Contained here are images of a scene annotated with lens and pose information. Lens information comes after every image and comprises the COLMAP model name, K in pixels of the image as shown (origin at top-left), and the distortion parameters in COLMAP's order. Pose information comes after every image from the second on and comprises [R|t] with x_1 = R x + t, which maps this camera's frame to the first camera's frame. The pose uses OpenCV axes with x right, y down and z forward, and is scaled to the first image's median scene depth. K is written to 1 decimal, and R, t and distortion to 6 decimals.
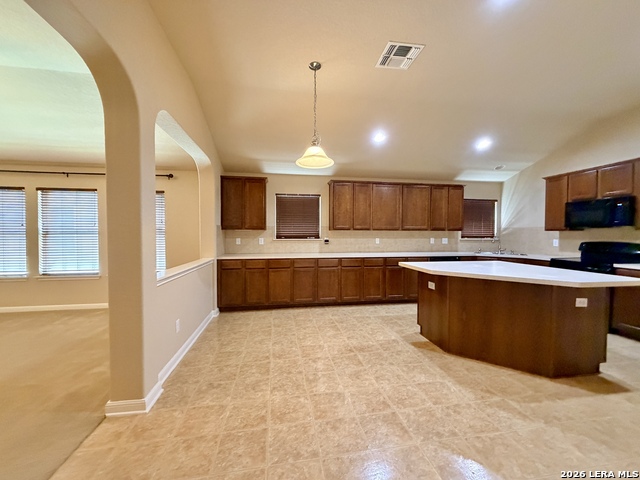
lens RADIAL K [[254.7, 0, 320.0], [0, 254.7, 240.0], [0, 0, 1]] dist [0.002561, 0.000201]
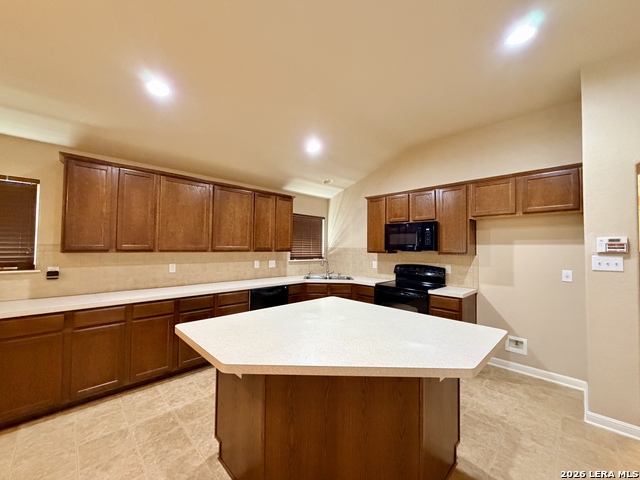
lens RADIAL K [[254.7, 0, 320.0], [0, 254.7, 240.0], [0, 0, 1]] dist [0.002561, 0.000201]
pose [[0.816680, 0.022140, 0.576665, 0.166001], [0.008259, 0.998713, -0.050040, -0.032545], [-0.577031, 0.045629, 0.815447, 0.286611]]
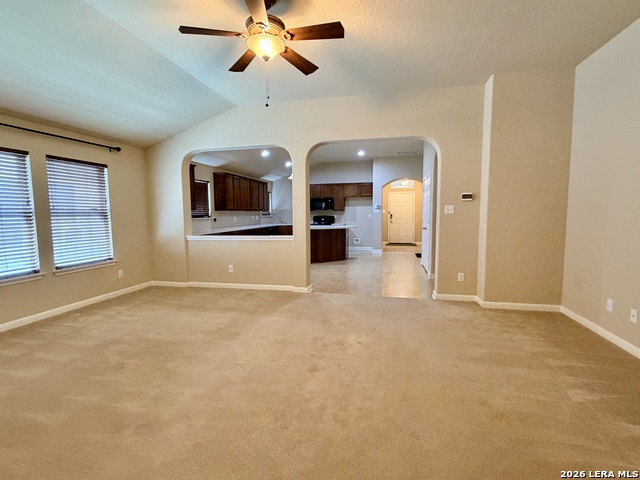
lens RADIAL K [[309.7, 0, 320.0], [0, 309.7, 240.0], [0, 0, 1]] dist [0.001440, 0.000247]
pose [[0.379850, -0.087713, 0.920880, -1.215289], [0.035522, 0.996143, 0.080229, 0.002048], [-0.924366, 0.002237, 0.381500, -0.071768]]
